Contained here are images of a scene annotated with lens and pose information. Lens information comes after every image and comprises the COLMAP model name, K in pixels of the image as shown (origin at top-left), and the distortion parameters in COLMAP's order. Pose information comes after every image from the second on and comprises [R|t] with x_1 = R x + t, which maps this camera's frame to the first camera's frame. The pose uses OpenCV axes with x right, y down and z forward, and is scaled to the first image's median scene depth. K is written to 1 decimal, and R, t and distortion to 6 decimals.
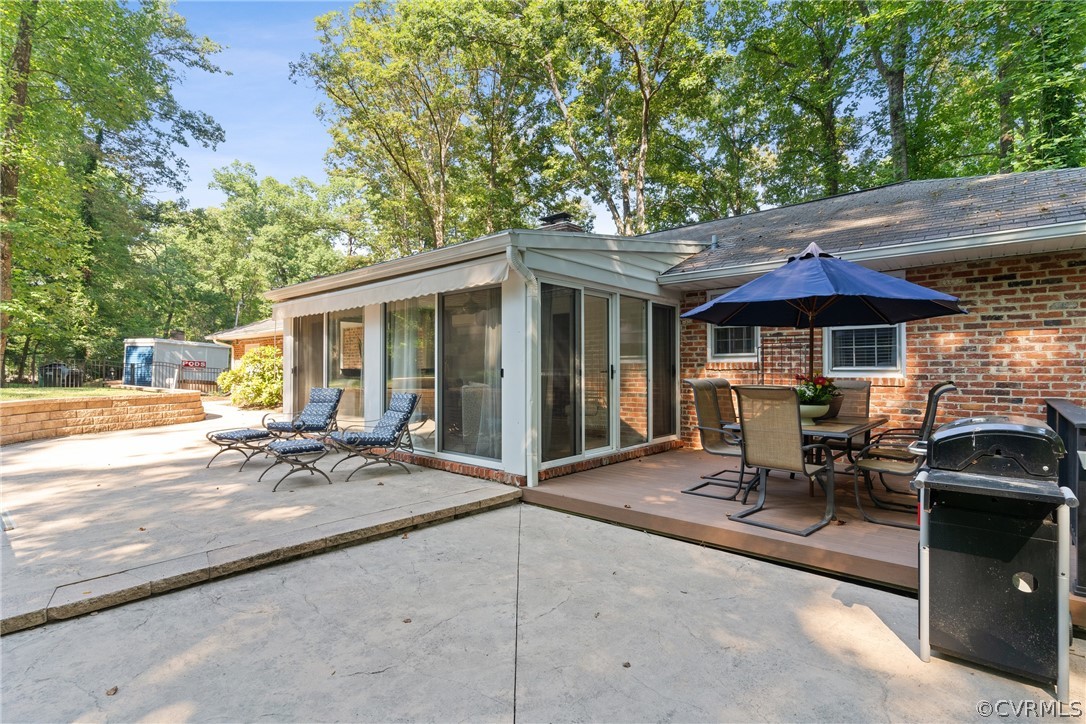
lens RADIAL K [[522.7, 0, 542.4], [0, 522.7, 365.2], [0, 0, 1]] dist [0.010882, 0.000180]
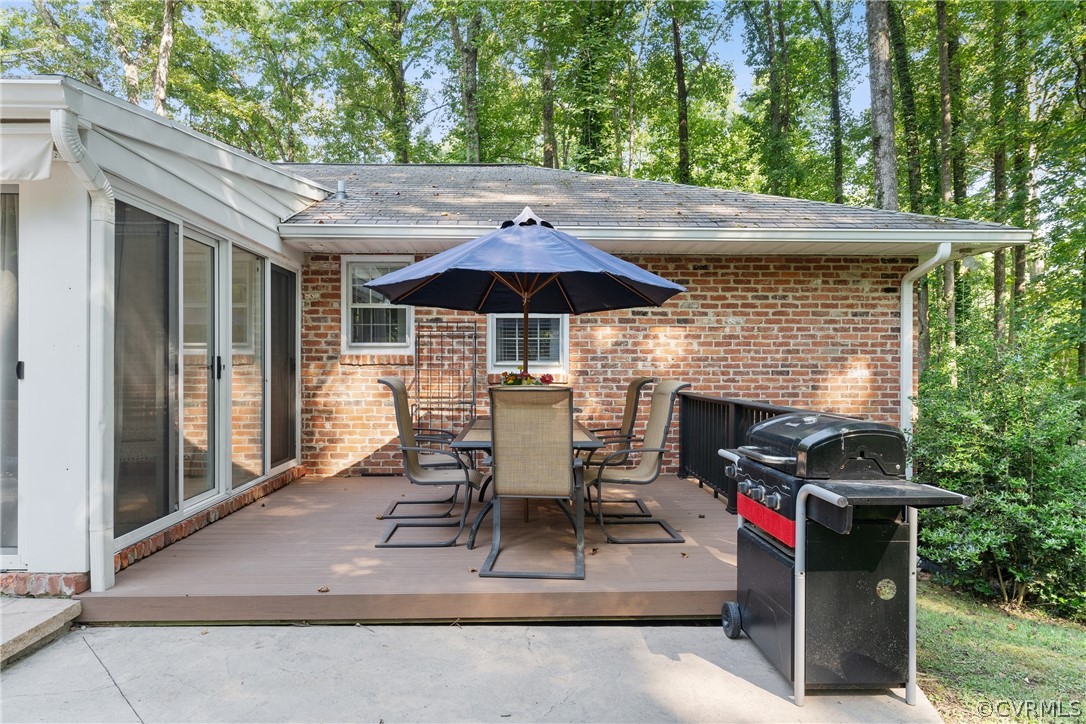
lens RADIAL K [[650.3, 0, 540.5], [0, 650.3, 364.4], [0, 0, 1]] dist [0.004202, -0.001785]
pose [[0.734710, 0.002179, 0.678377, -0.120119], [-0.007731, 0.999957, 0.005161, 0.002464], [-0.678337, -0.009037, 0.734695, 0.204580]]
